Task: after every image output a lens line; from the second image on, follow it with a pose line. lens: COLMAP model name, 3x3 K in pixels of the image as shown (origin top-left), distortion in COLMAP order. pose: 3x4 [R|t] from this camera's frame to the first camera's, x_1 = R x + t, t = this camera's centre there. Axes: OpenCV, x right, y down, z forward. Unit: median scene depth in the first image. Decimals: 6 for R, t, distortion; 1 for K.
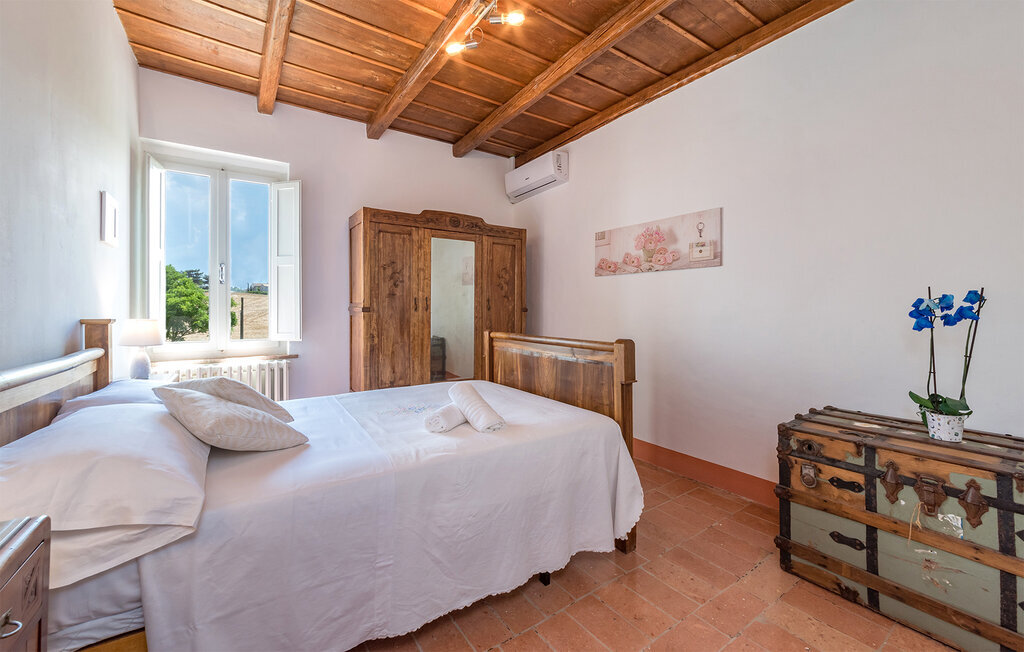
lens RADIAL K [[403.5, 0, 504.2], [0, 403.5, 308.7], [0, 0, 1]] dist [-0.003754, -0.000335]
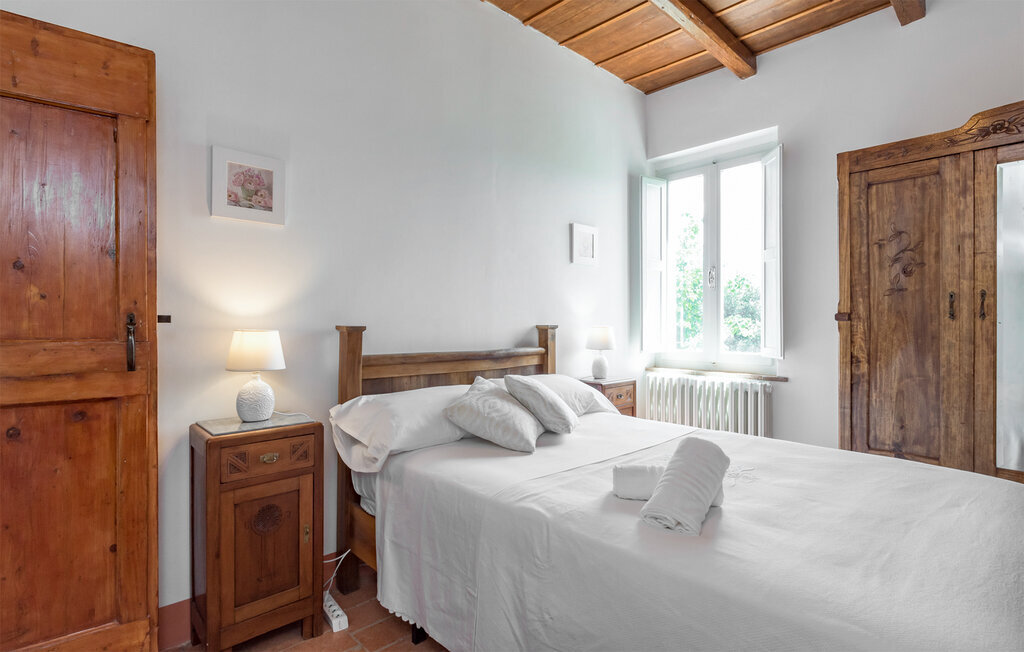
lens RADIAL K [[502.7, 0, 511.6], [0, 502.7, 323.2], [0, 0, 1]] dist [0.004079, 0.000912]
pose [[0.173117, 0.005566, -0.984886, 0.327971], [0.004158, 0.999971, 0.006382, 0.005147], [0.984893, -0.005200, 0.173089, 0.346606]]
